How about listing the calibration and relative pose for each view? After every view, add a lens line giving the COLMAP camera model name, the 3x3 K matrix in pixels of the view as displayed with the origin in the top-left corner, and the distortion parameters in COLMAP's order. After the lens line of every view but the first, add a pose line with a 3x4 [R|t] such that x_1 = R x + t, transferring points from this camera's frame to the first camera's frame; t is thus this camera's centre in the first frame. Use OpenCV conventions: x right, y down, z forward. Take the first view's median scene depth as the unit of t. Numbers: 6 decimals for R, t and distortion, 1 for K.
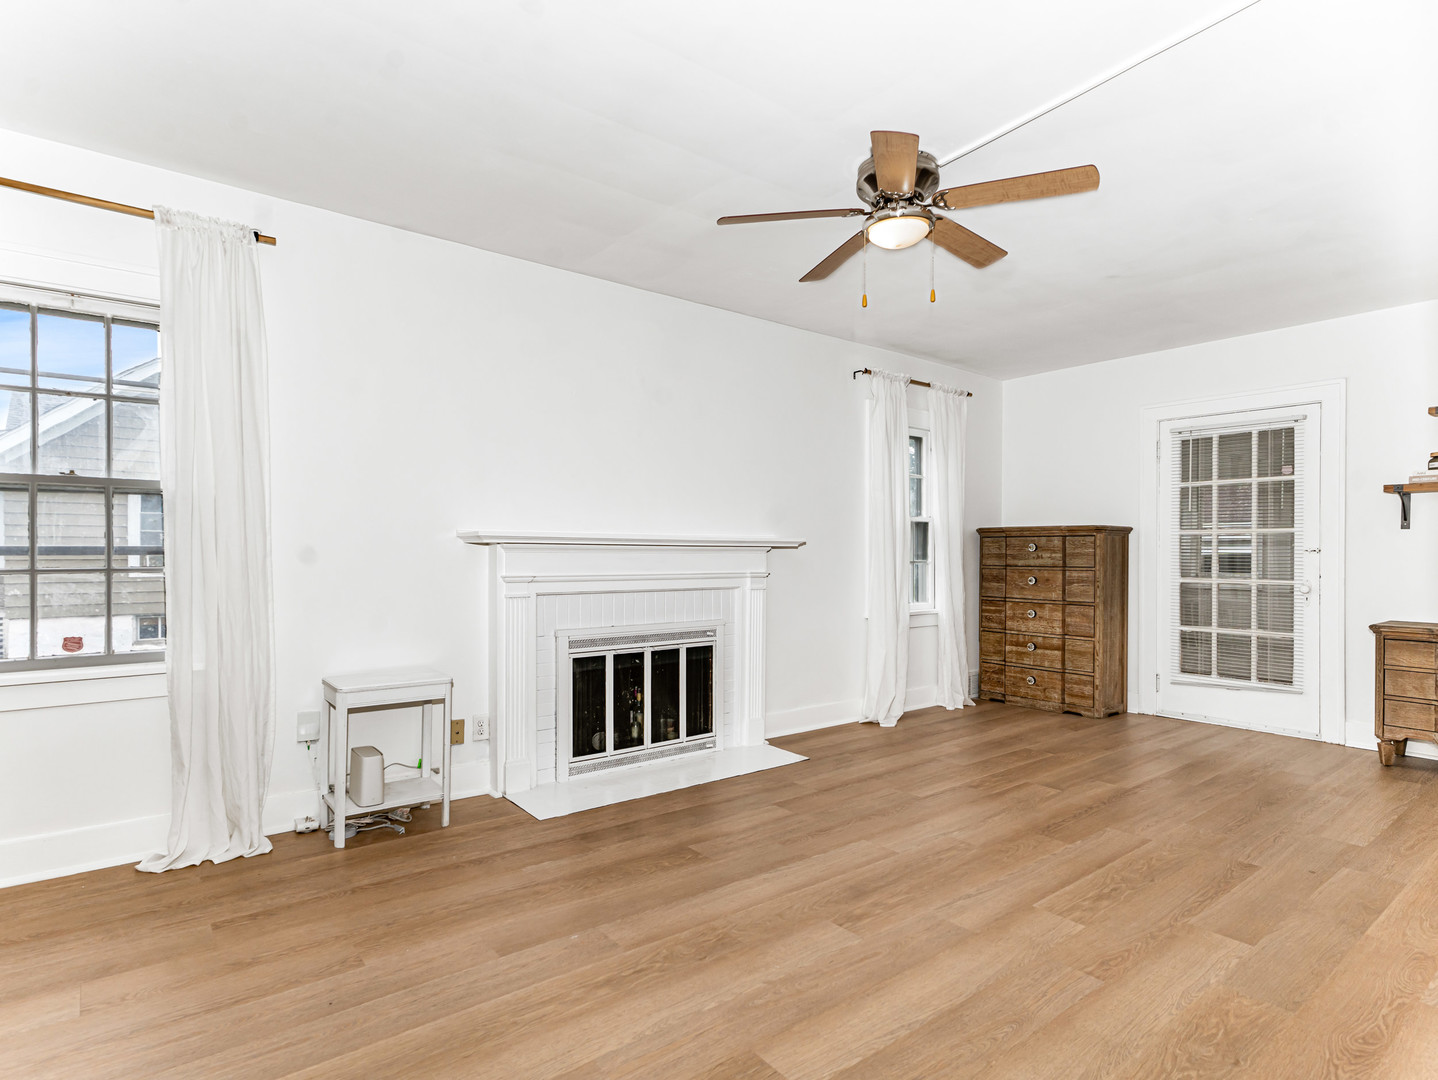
lens RADIAL K [[789.0, 0, 723.7], [0, 789.0, 548.2], [0, 0, 1]] dist [-0.000287, 0.000126]
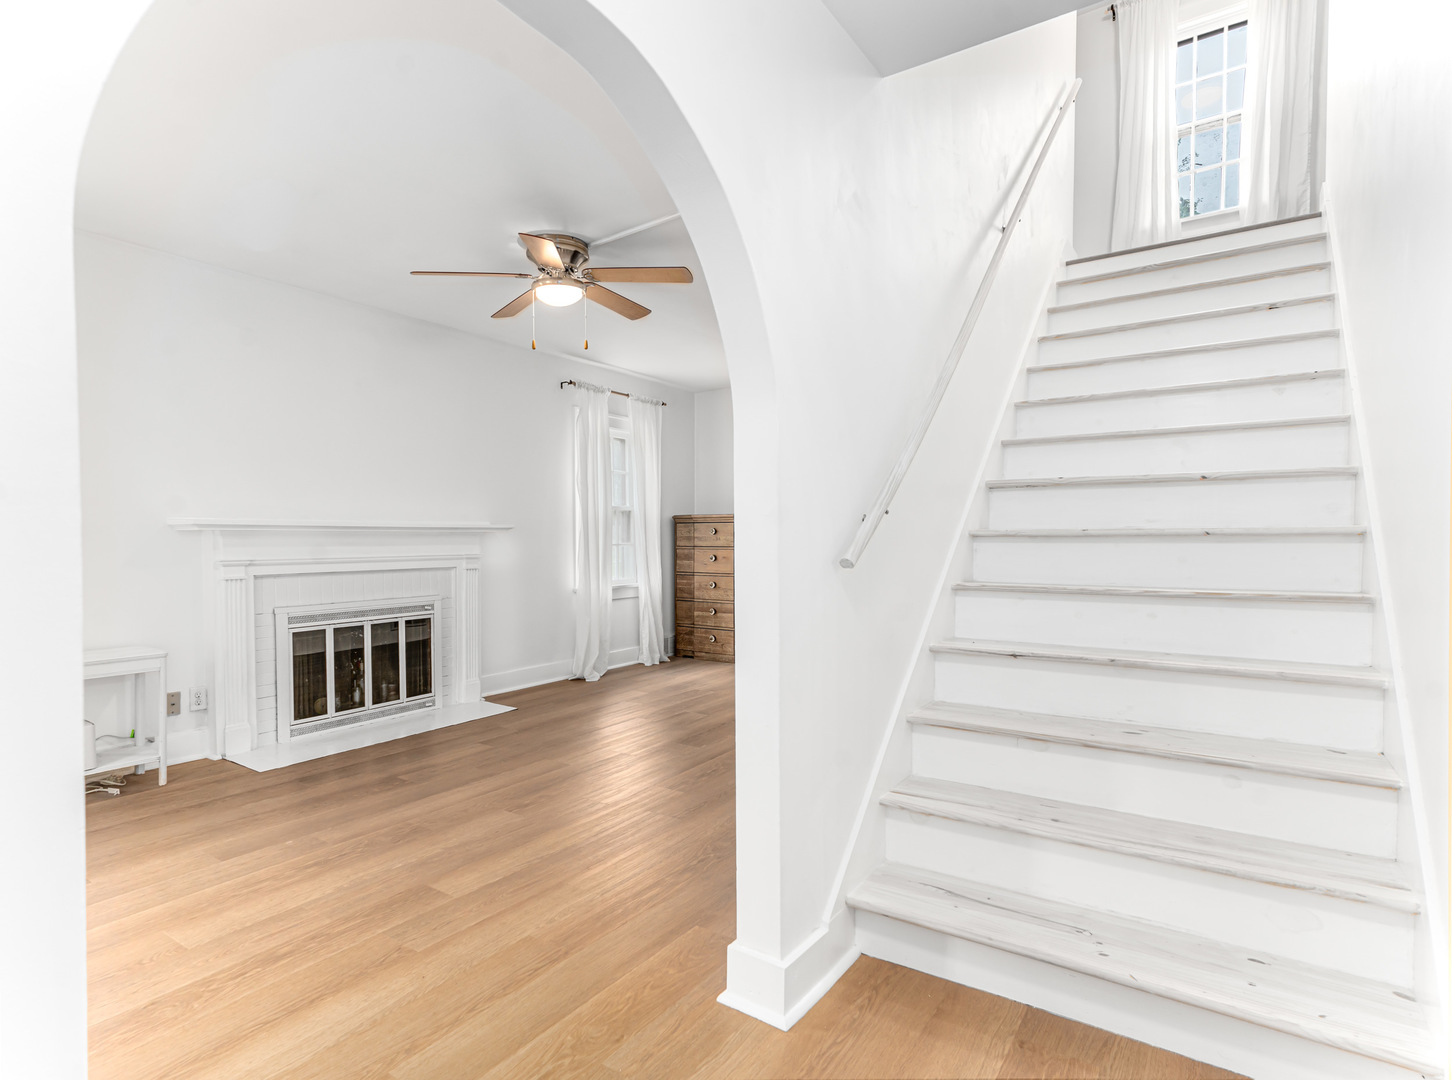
lens RADIAL K [[776.1, 0, 721.7], [0, 776.1, 552.2], [0, 0, 1]] dist [0.024885, 0.000385]
pose [[0.955898, -0.013051, 0.293409, 0.066183], [0.004970, 0.999588, 0.028271, -0.003630], [-0.293657, -0.025566, 0.955569, -0.236651]]
